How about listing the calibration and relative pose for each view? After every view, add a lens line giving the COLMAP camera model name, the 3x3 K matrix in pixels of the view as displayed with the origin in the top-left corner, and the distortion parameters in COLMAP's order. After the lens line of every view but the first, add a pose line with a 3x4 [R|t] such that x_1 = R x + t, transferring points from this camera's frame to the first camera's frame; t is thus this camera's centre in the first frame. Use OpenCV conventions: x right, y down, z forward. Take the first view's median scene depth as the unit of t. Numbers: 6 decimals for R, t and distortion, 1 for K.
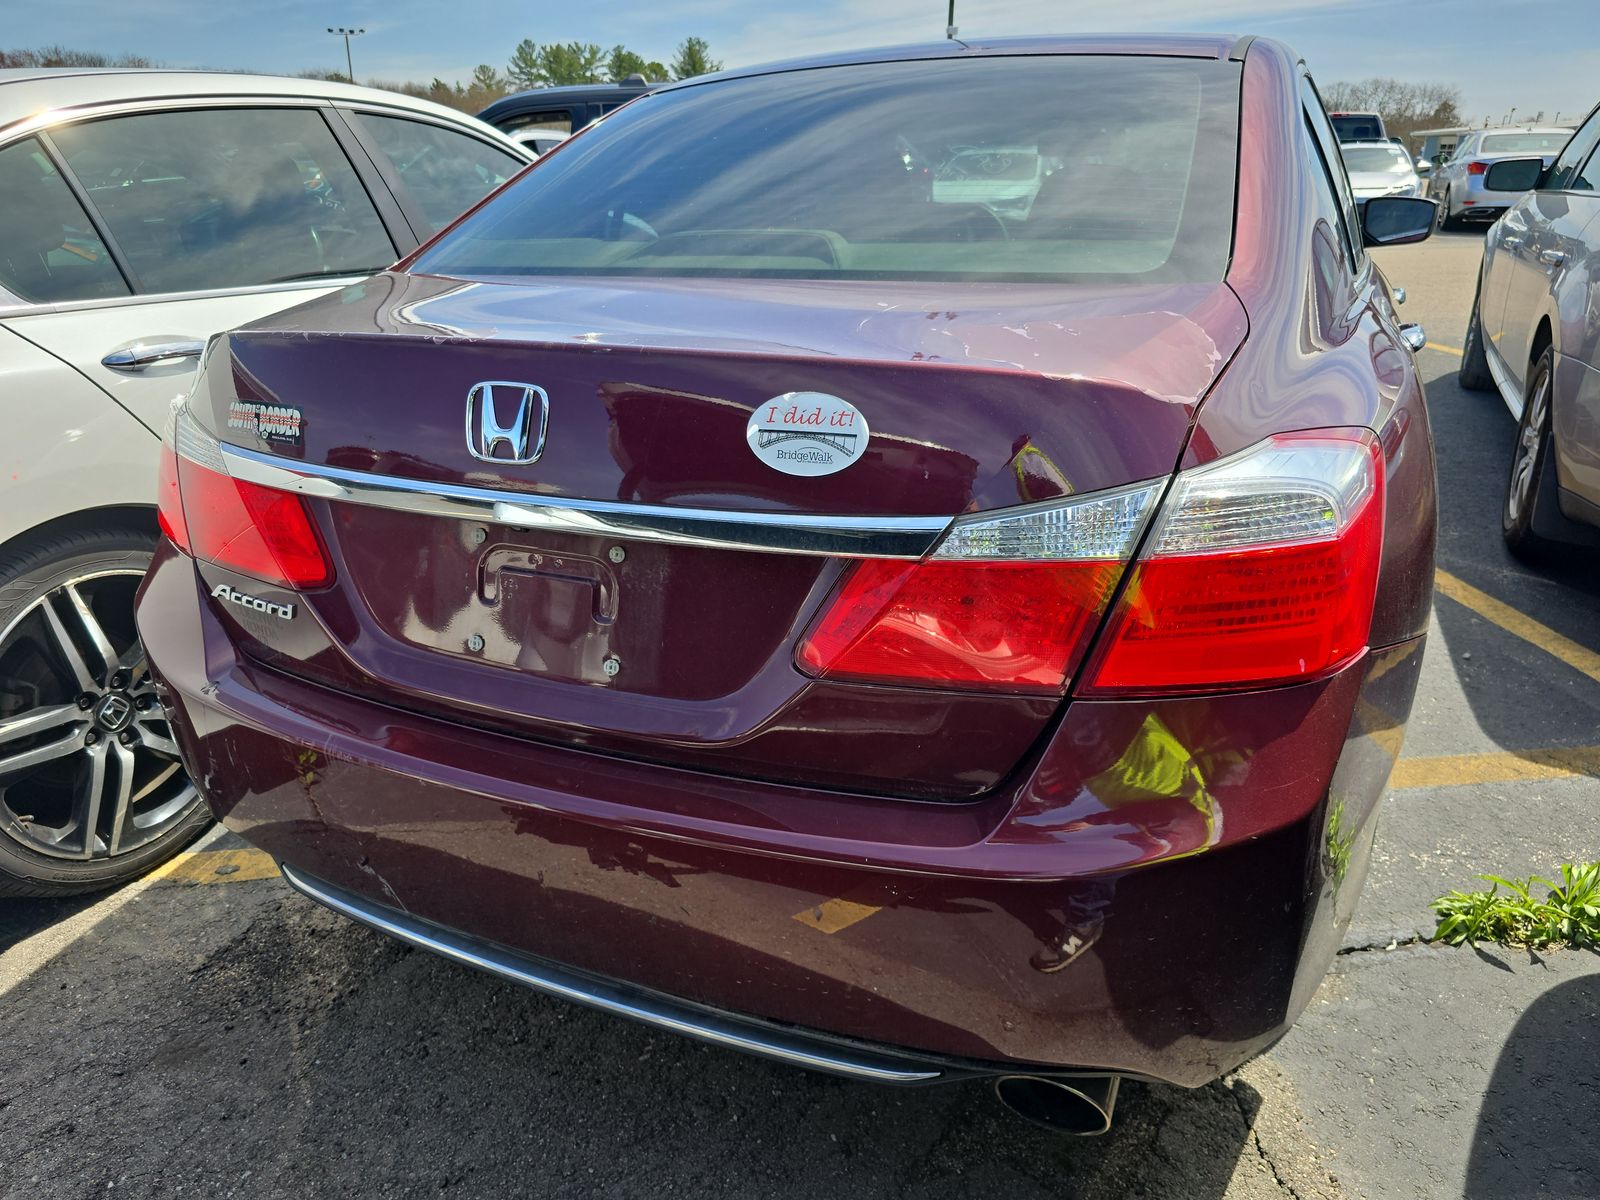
lens RADIAL K [[1091.0, 0, 796.8], [0, 1091.0, 604.5], [0, 0, 1]] dist [0.031423, -0.028198]
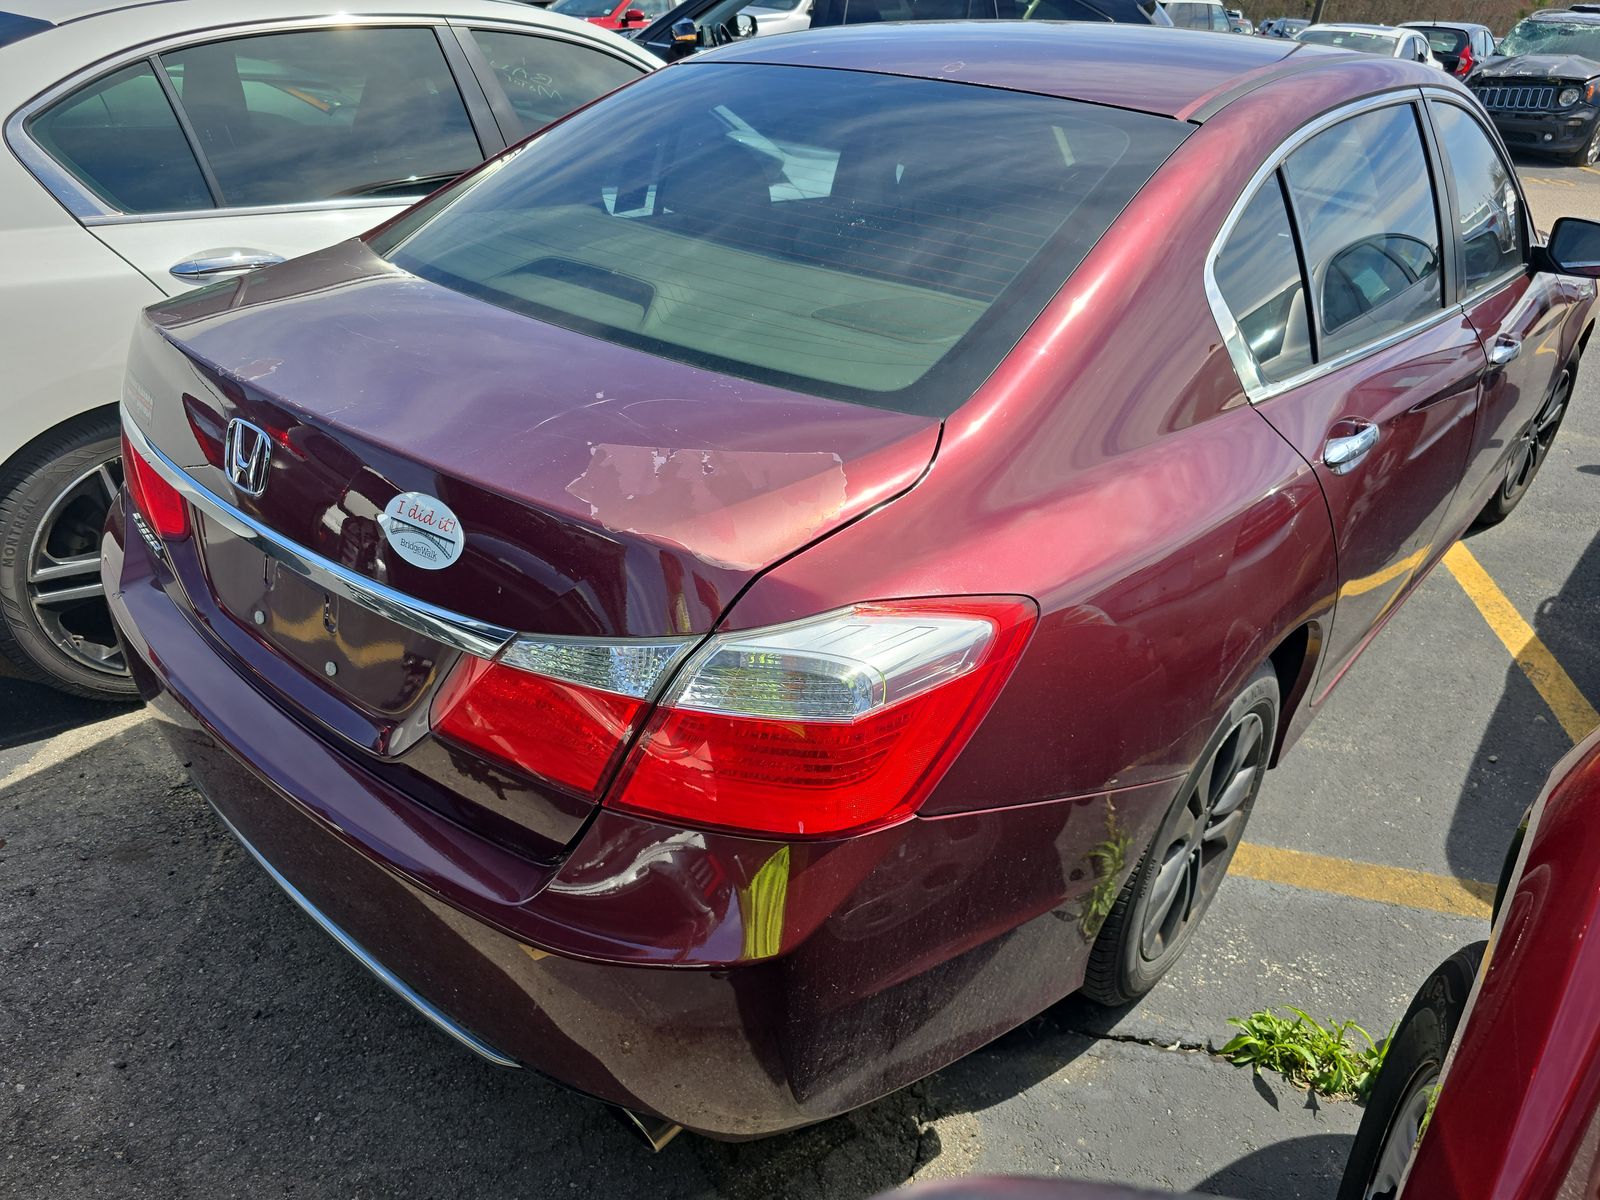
lens RADIAL K [[1091.0, 0, 791.3], [0, 1091.0, 602.3], [0, 0, 1]] dist [0.031423, -0.028198]
pose [[0.956572, 0.201524, -0.210611, 0.341344], [-0.174327, 0.974576, 0.140754, -0.167694], [0.233622, -0.097926, 0.967384, -0.012896]]
